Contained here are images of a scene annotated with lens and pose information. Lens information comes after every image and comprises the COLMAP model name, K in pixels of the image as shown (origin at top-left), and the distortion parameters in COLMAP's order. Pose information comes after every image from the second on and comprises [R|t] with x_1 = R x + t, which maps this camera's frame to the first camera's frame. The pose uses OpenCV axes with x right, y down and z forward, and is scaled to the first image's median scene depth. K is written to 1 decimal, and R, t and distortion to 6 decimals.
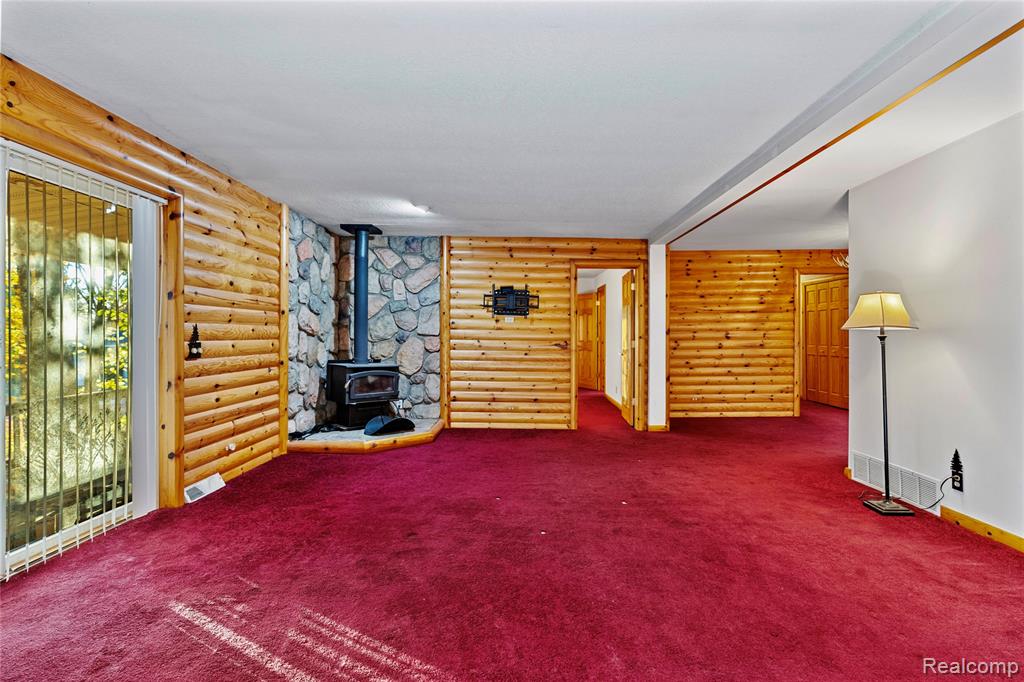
lens RADIAL K [[460.8, 0, 527.4], [0, 460.8, 334.1], [0, 0, 1]] dist [-0.003463, 0.000222]
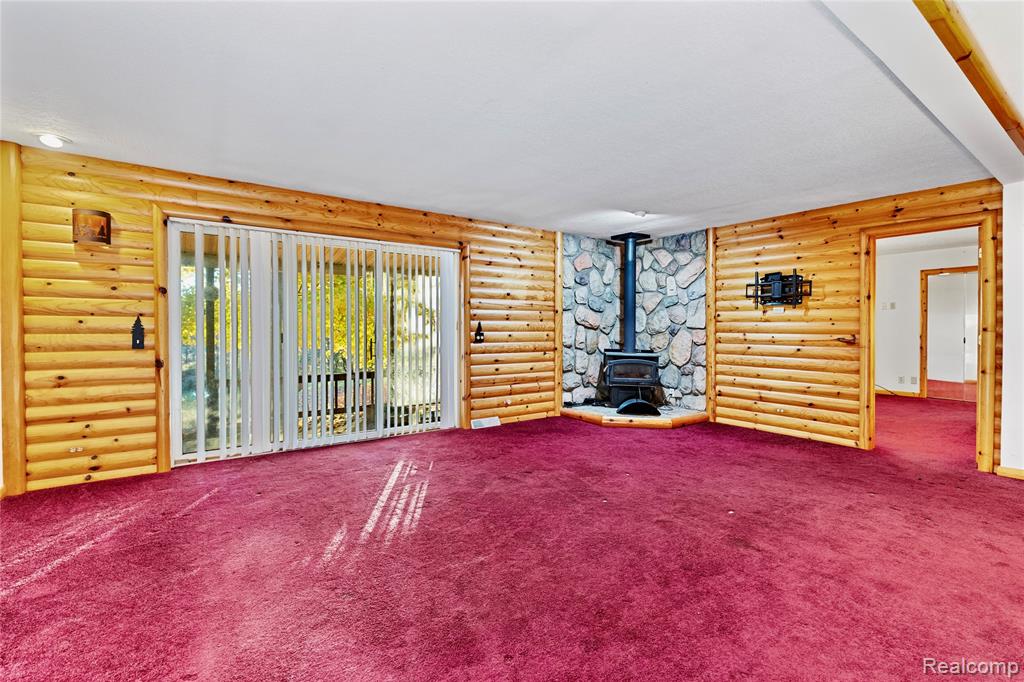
lens RADIAL K [[460.8, 0, 514.9], [0, 460.8, 336.4], [0, 0, 1]] dist [-0.000978, 0.000288]
pose [[0.589989, 0.007836, -0.807373, 0.395609], [0.003583, 0.999918, 0.012324, 0.006716], [0.807403, -0.010164, 0.589913, 0.078528]]
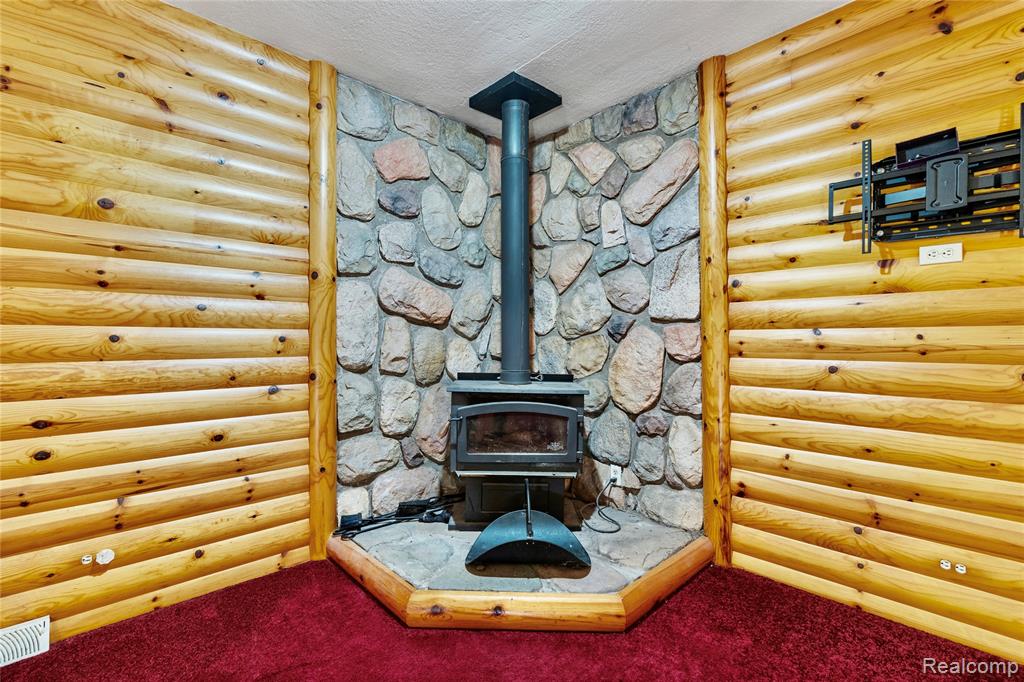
lens RADIAL K [[477.9, 0, 501.7], [0, 477.9, 340.3], [0, 0, 1]] dist [-0.003500, -0.000287]
pose [[0.686156, -0.011418, -0.727365, -0.012076], [0.008784, 0.999934, -0.007410, 0.023140], [0.727402, -0.001305, 0.686211, 0.634608]]
